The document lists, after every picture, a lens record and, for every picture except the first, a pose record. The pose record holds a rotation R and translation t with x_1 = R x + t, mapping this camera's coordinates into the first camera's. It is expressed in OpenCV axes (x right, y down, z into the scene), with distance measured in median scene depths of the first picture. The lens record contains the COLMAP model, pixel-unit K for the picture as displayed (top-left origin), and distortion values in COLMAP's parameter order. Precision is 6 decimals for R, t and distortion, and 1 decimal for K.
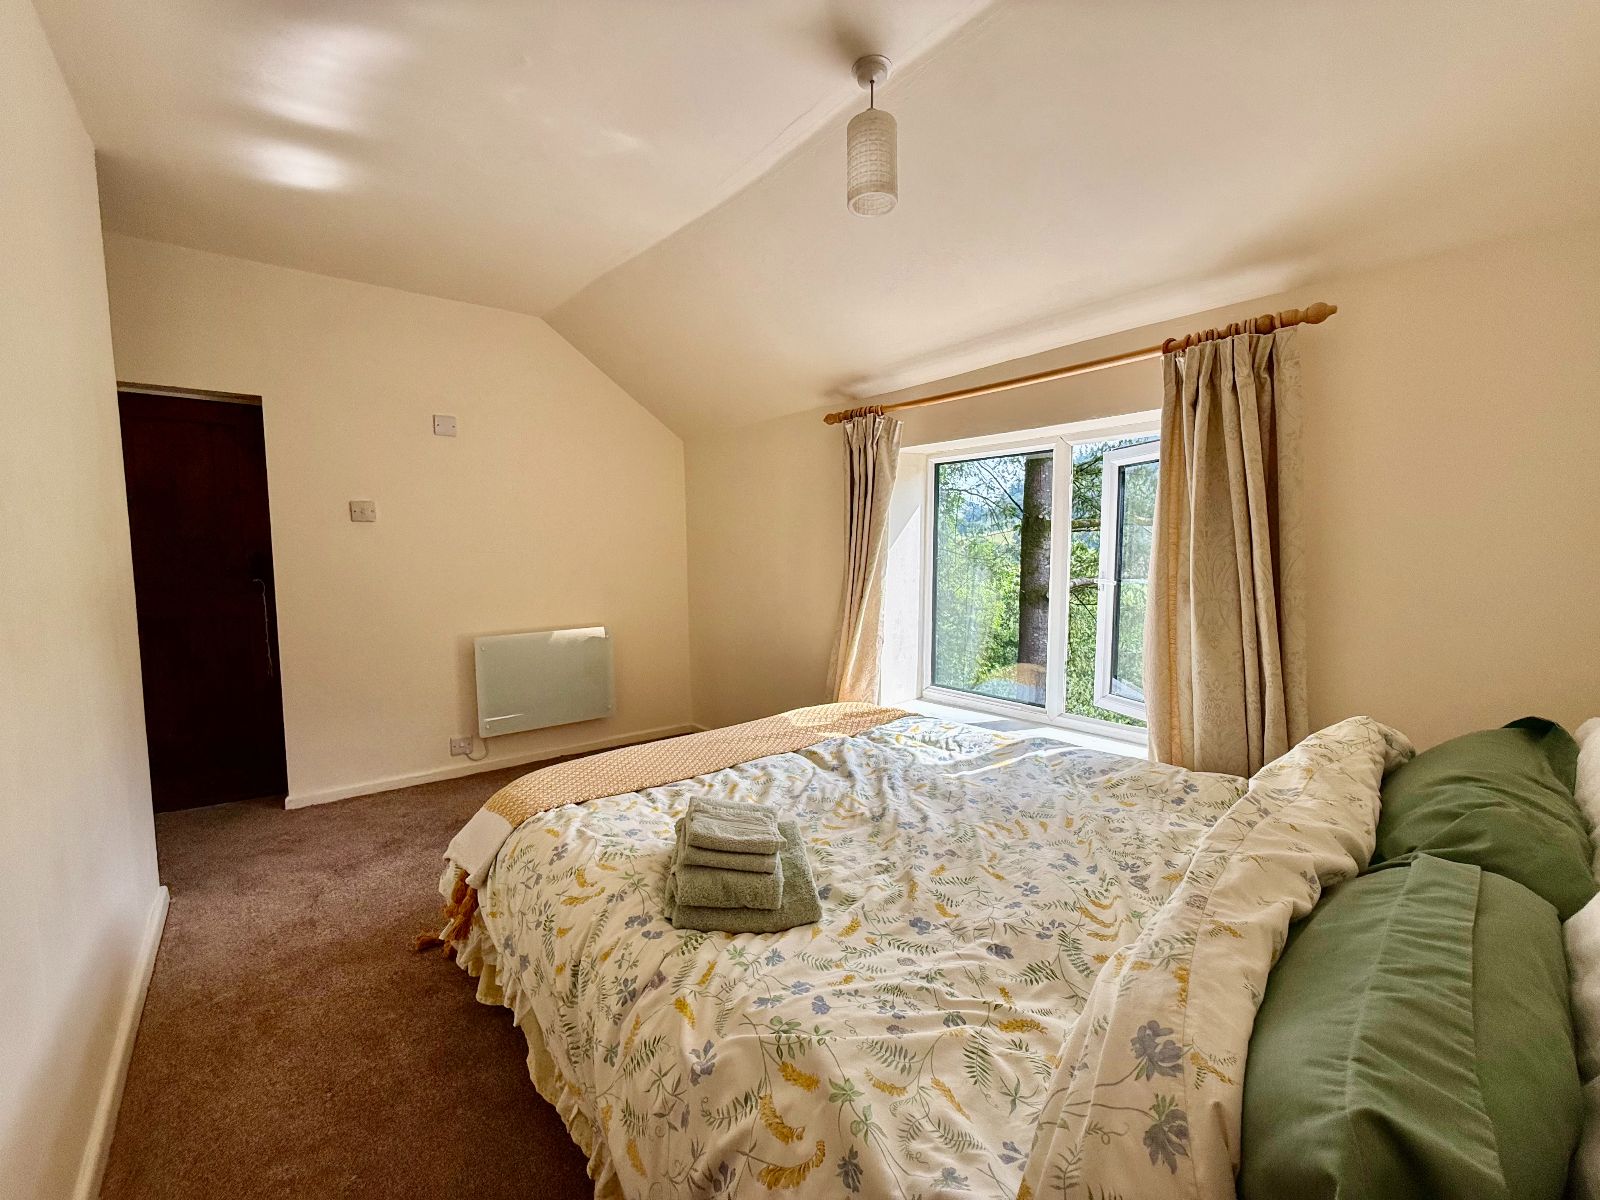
lens RADIAL K [[637.2, 0, 800.2], [0, 637.2, 603.8], [0, 0, 1]] dist [-0.008736, 0.002288]
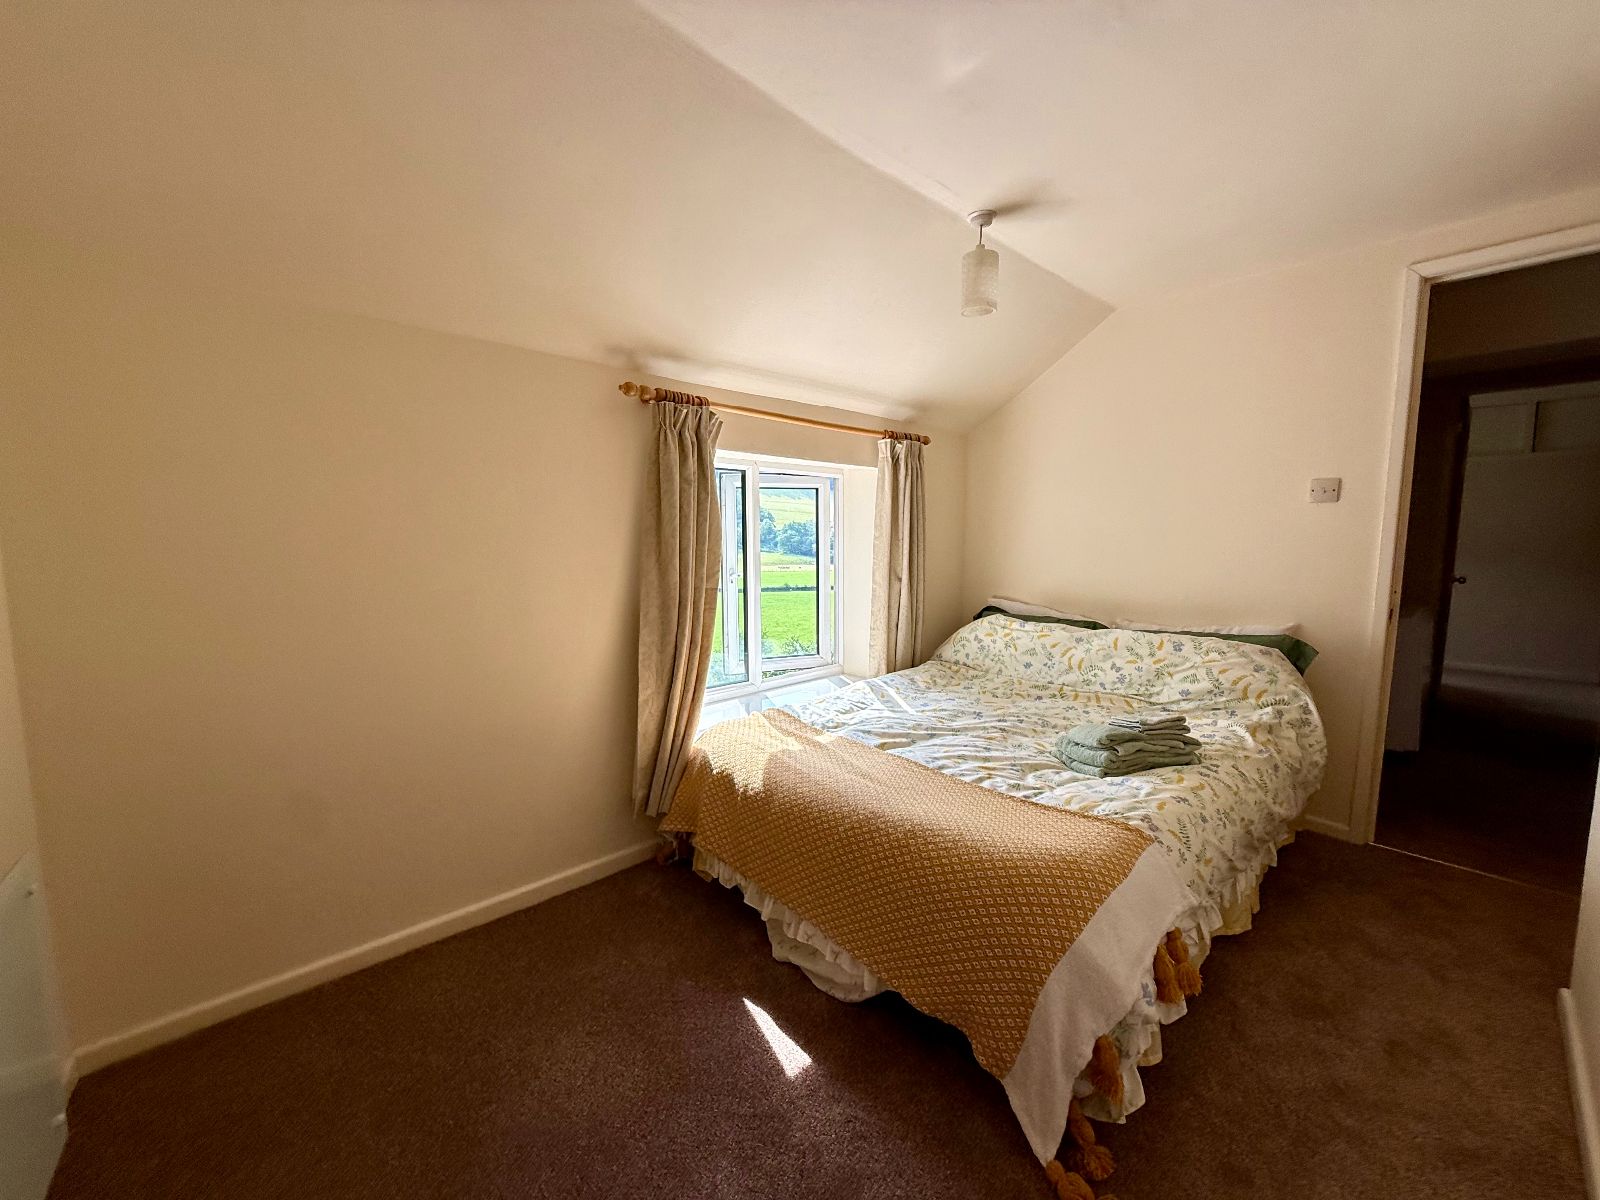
lens RADIAL K [[637.2, 0, 801.7], [0, 637.2, 599.8], [0, 0, 1]] dist [-0.008736, 0.002288]
pose [[-0.045807, -0.093496, 0.994565, -1.134369], [0.087381, 0.991419, 0.097225, -0.140085], [-0.995121, 0.091359, -0.037244, 1.277303]]
